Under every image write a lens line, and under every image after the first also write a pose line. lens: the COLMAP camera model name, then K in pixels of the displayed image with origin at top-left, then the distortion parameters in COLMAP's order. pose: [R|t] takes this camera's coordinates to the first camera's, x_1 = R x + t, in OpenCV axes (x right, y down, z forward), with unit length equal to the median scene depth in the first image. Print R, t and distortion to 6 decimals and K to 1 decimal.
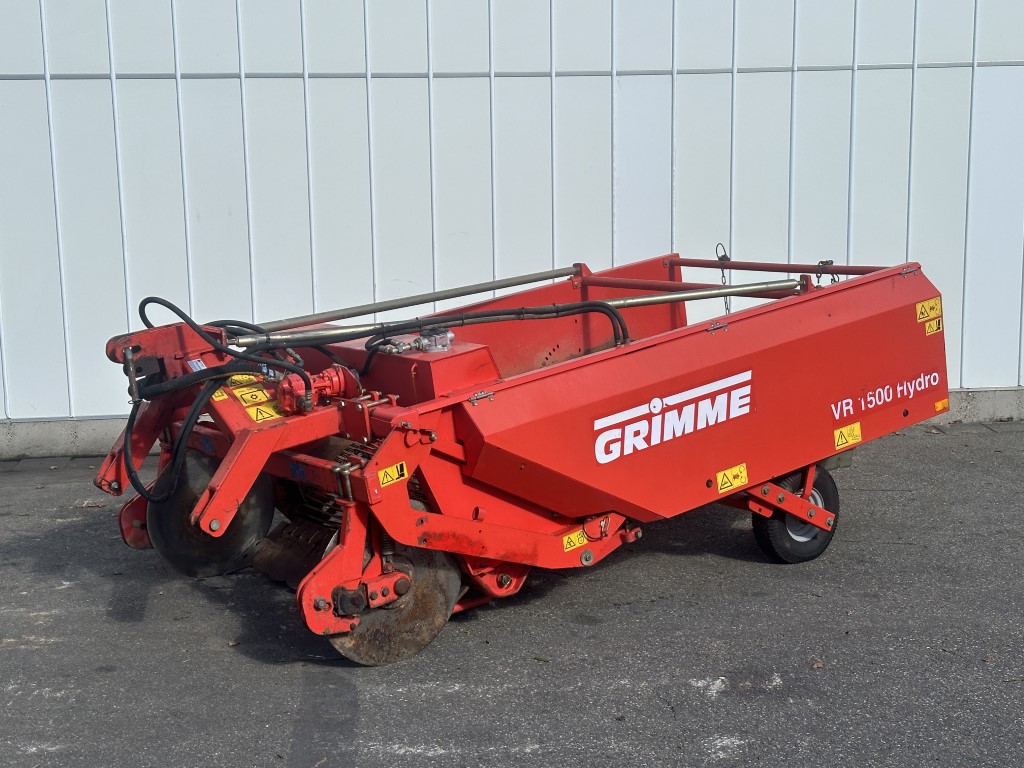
lens RADIAL K [[1484.5, 0, 507.4], [0, 1484.5, 380.7], [0, 0, 1]] dist [0.163142, -0.040268]
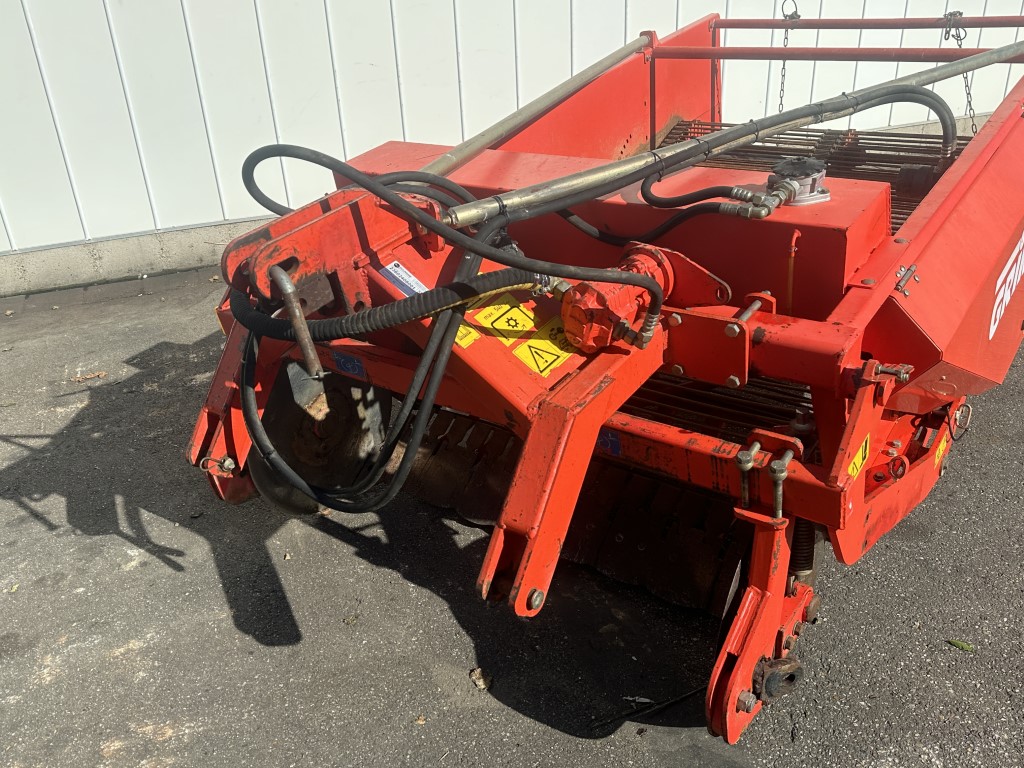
lens RADIAL K [[876.1, 0, 512.0], [0, 876.1, 384.0], [0, 0, 1]] dist [0.203696, -0.434620]
pose [[0.958098, -0.151878, 0.242859, -0.232566], [0.074710, 0.951009, 0.300002, -0.059984], [-0.276525, -0.269288, 0.922507, 0.639704]]
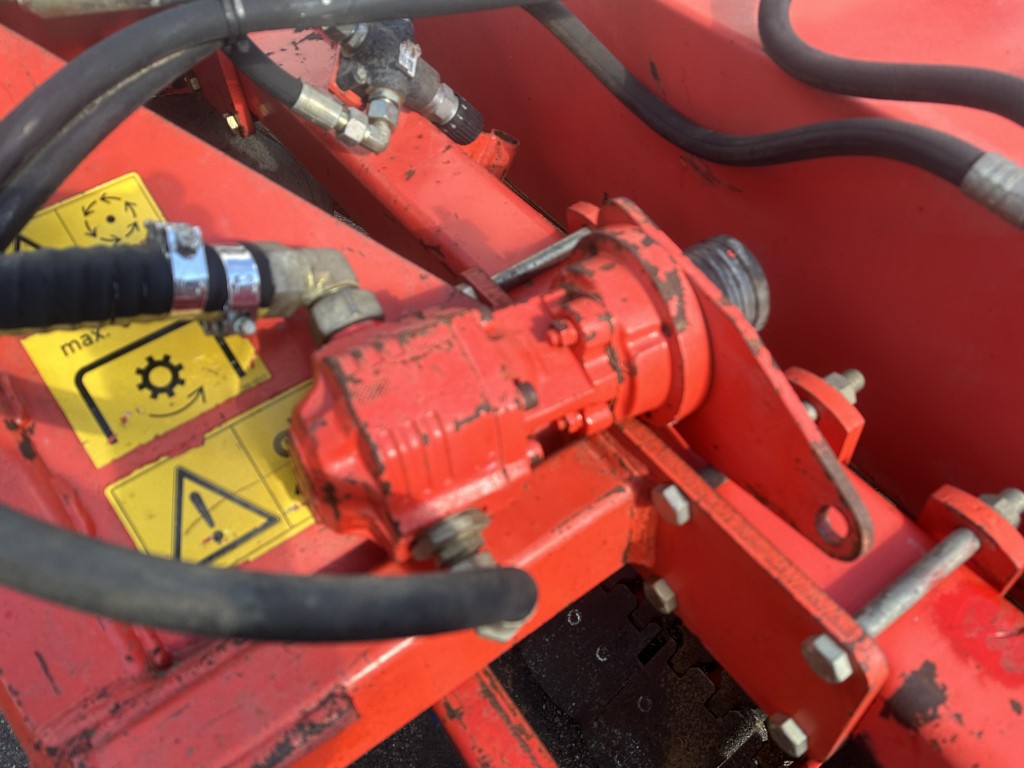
lens RADIAL K [[876.1, 0, 512.0], [0, 876.1, 384.0], [0, 0, 1]] dist [0.203696, -0.434620]
pose [[0.997336, 0.068896, 0.023978, -0.120717], [-0.069175, 0.788825, 0.610713, -0.051594], [0.023162, -0.610744, 0.791489, 0.844835]]
